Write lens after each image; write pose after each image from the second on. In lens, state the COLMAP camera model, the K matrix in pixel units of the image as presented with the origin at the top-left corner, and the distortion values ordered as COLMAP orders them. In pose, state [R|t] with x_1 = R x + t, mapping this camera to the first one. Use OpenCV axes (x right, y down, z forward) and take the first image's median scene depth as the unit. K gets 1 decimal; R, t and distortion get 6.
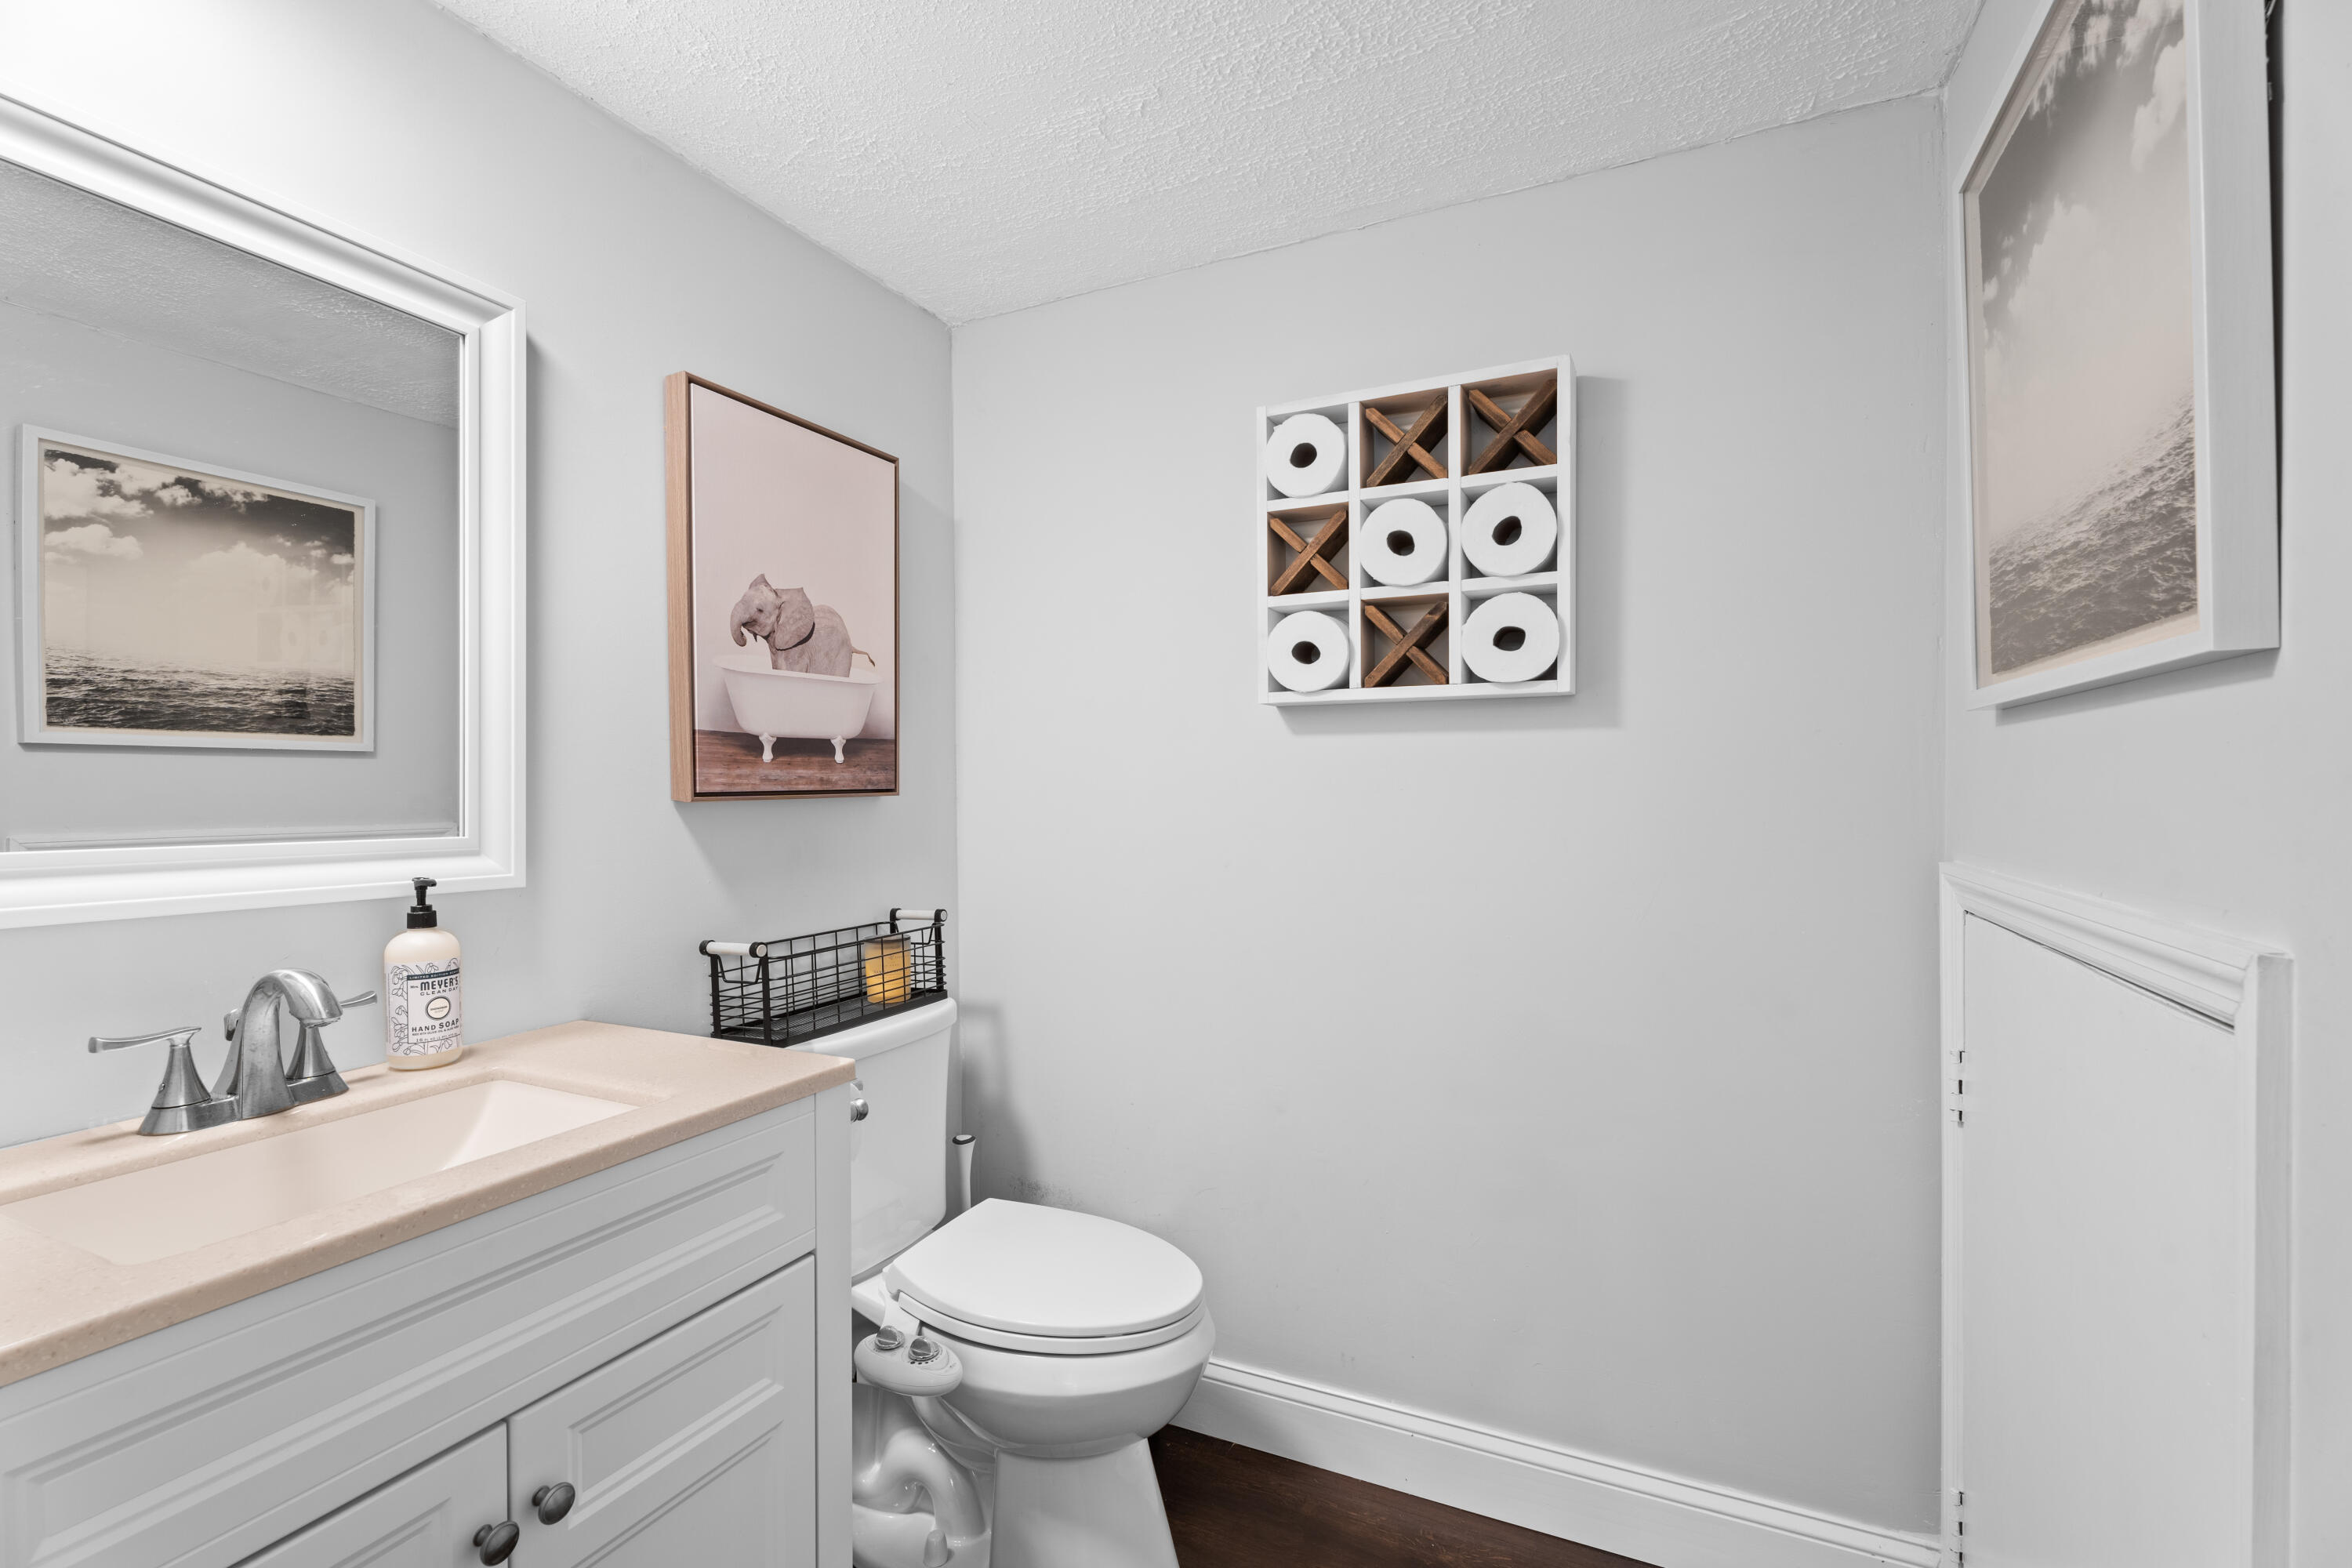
lens RADIAL K [[1043.3, 0, 1175.0], [0, 1043.3, 785.5], [0, 0, 1]] dist [0.006879, -0.000700]
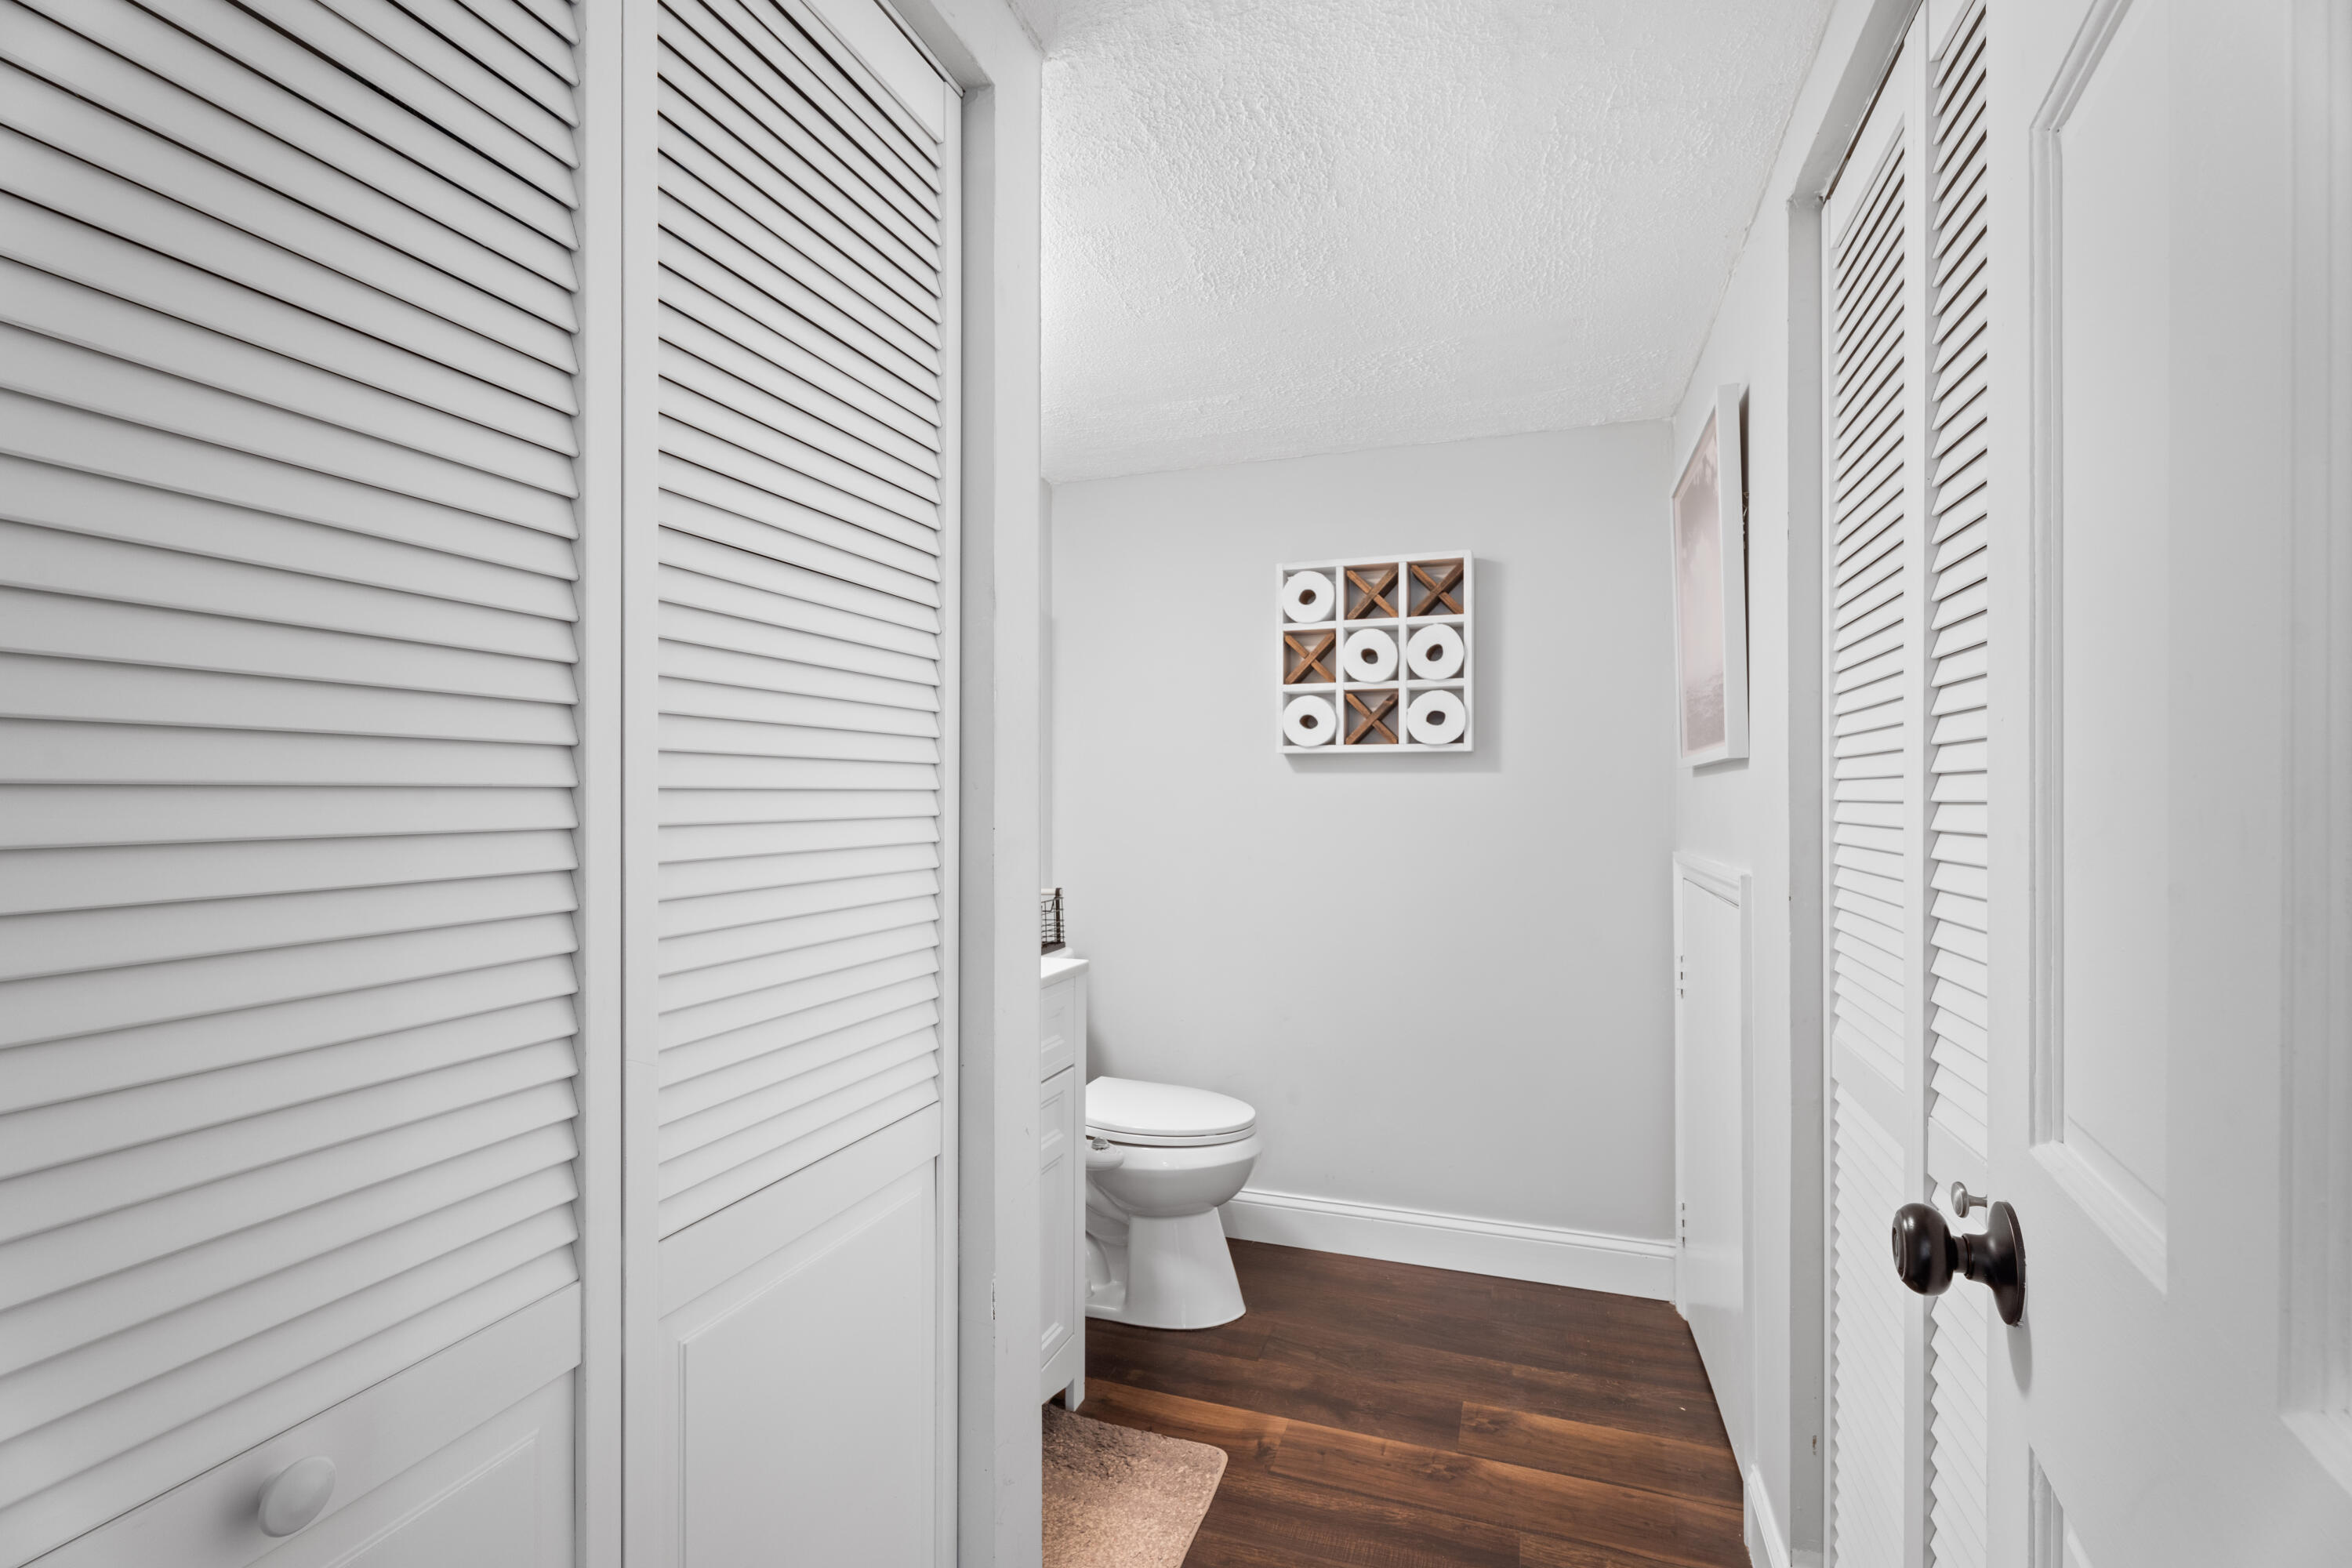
lens RADIAL K [[1043.3, 0, 1176.5], [0, 1043.3, 788.5], [0, 0, 1]] dist [0.006879, -0.000700]
pose [[0.993675, 0.006372, 0.112112, -0.258617], [-0.005014, 0.999911, -0.012388, -0.006074], [-0.112181, 0.011747, 0.993618, -0.564905]]
